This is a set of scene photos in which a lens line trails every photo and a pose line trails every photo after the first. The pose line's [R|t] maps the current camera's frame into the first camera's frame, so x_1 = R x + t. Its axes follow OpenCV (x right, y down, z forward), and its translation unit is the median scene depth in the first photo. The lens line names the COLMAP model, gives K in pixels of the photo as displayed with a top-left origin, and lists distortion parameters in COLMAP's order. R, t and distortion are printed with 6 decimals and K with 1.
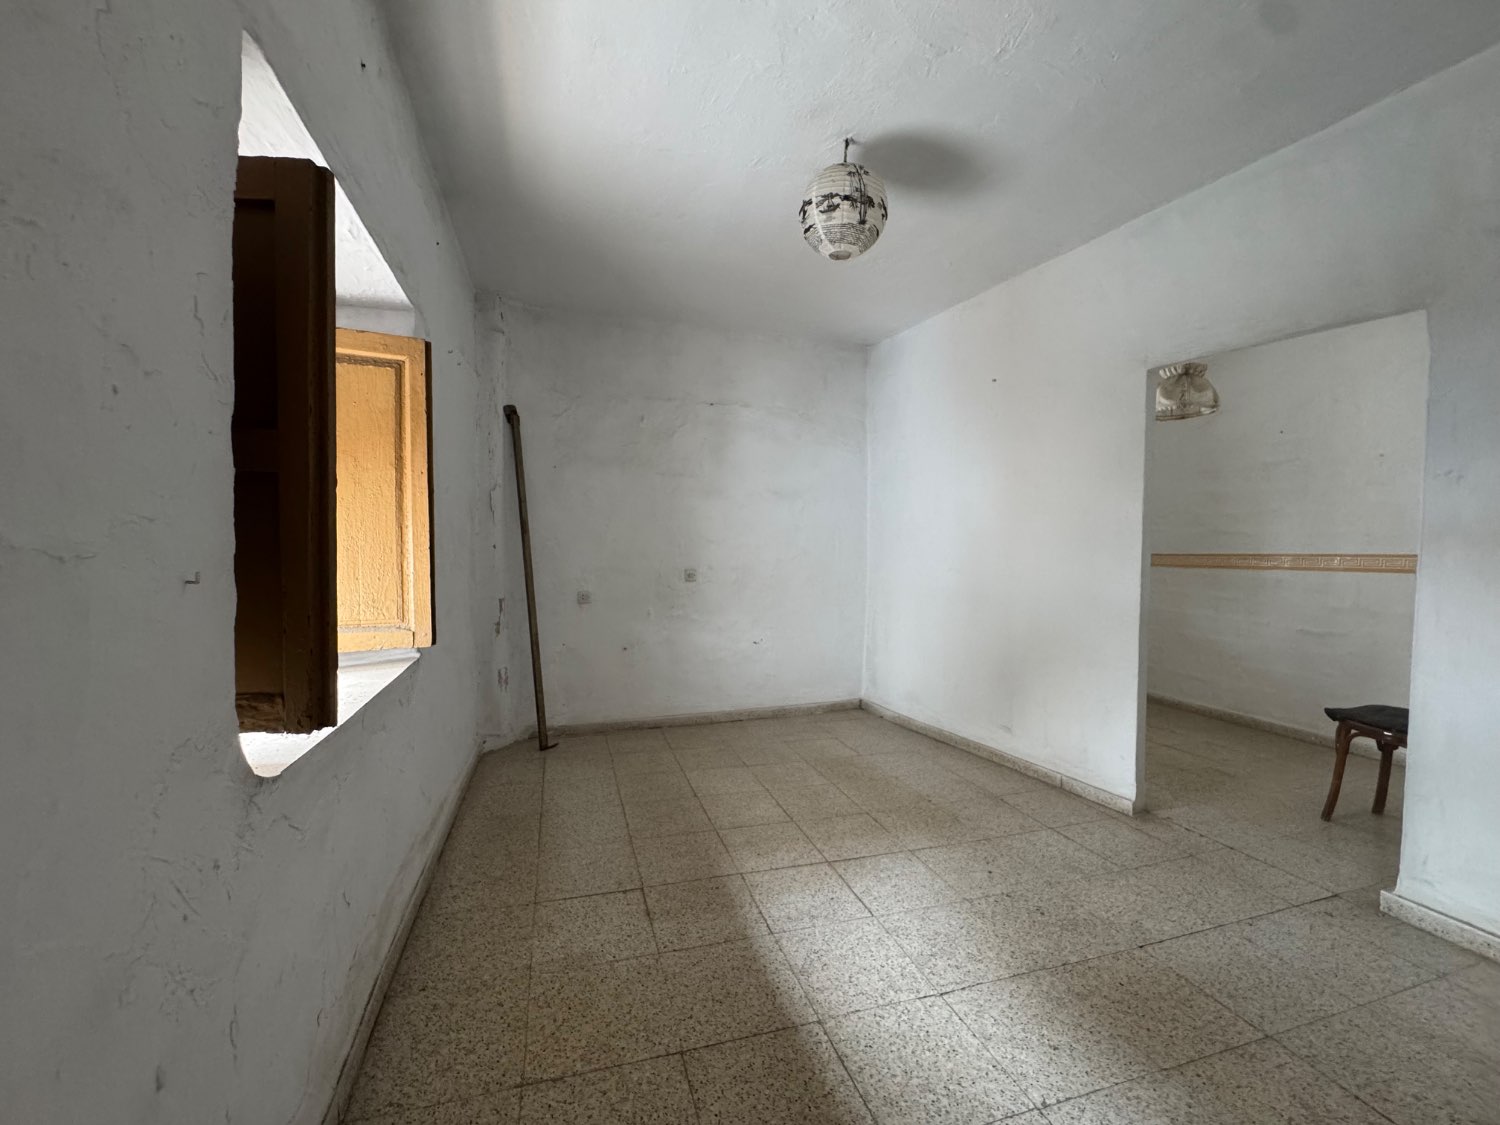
lens RADIAL K [[596.0, 0, 745.0], [0, 596.0, 564.2], [0, 0, 1]] dist [-0.005033, 0.000449]
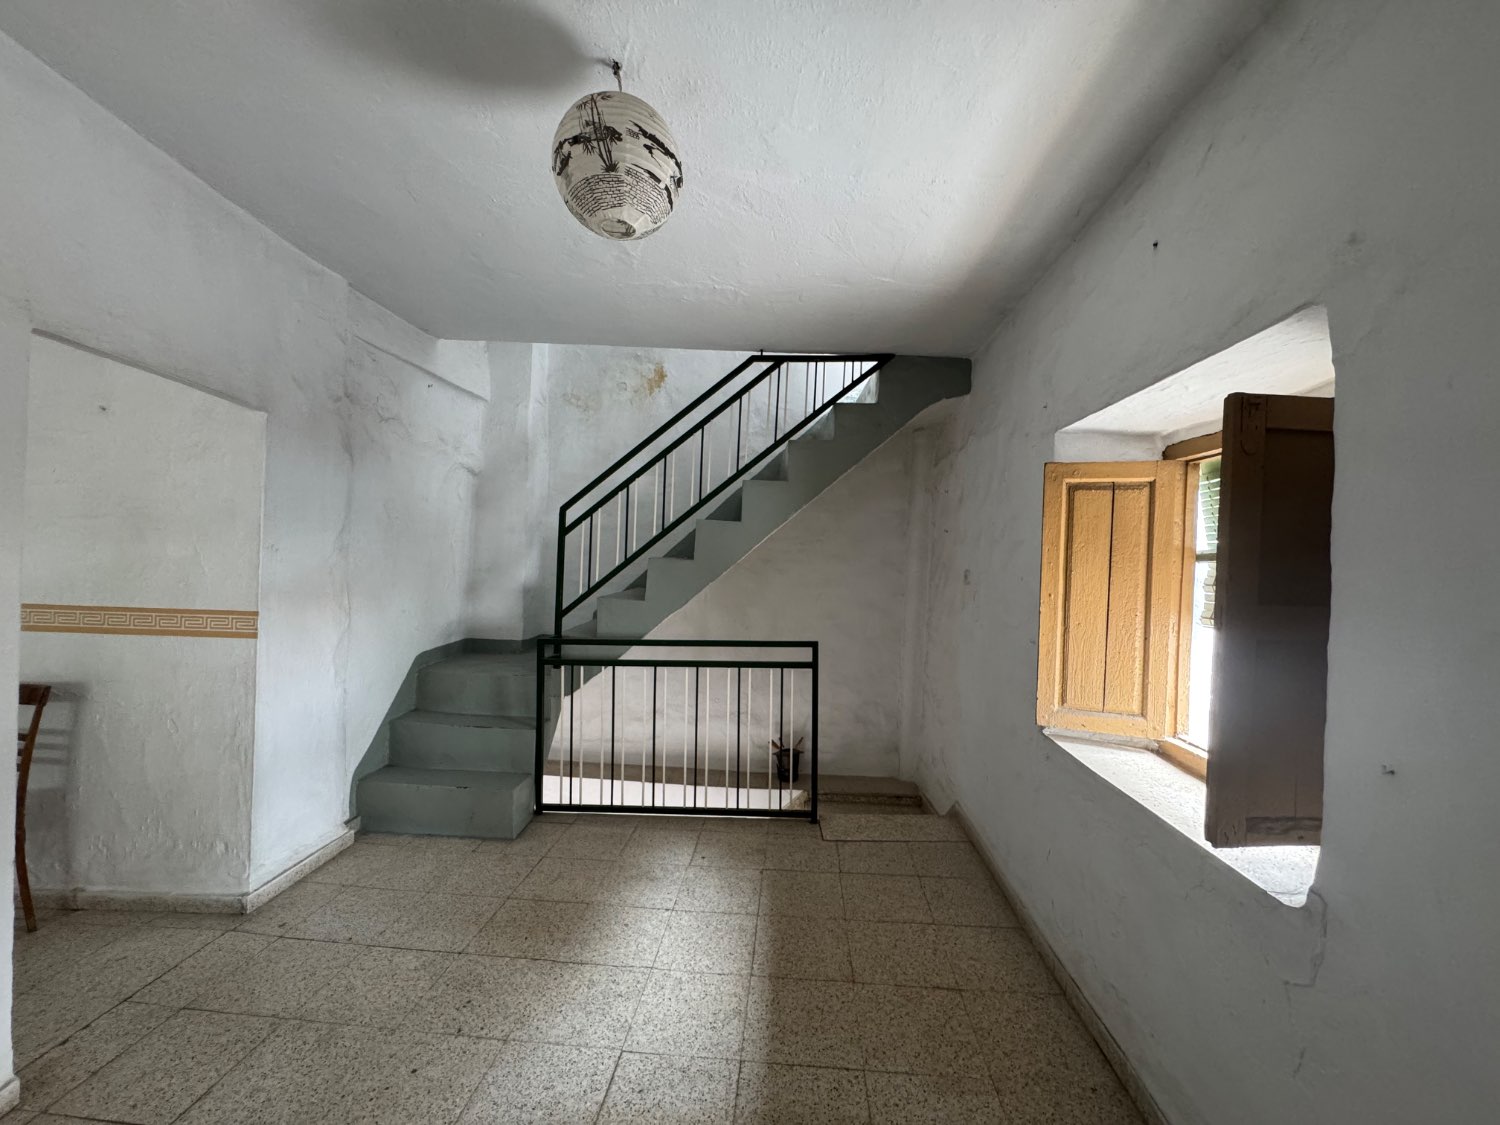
lens RADIAL K [[596.0, 0, 752.8], [0, 596.0, 566.9], [0, 0, 1]] dist [-0.005033, 0.000449]
pose [[-0.928268, -0.038865, 0.369877, -0.307528], [-0.022993, 0.998620, 0.047226, -0.212005], [-0.371202, 0.035334, -0.927880, 1.968589]]
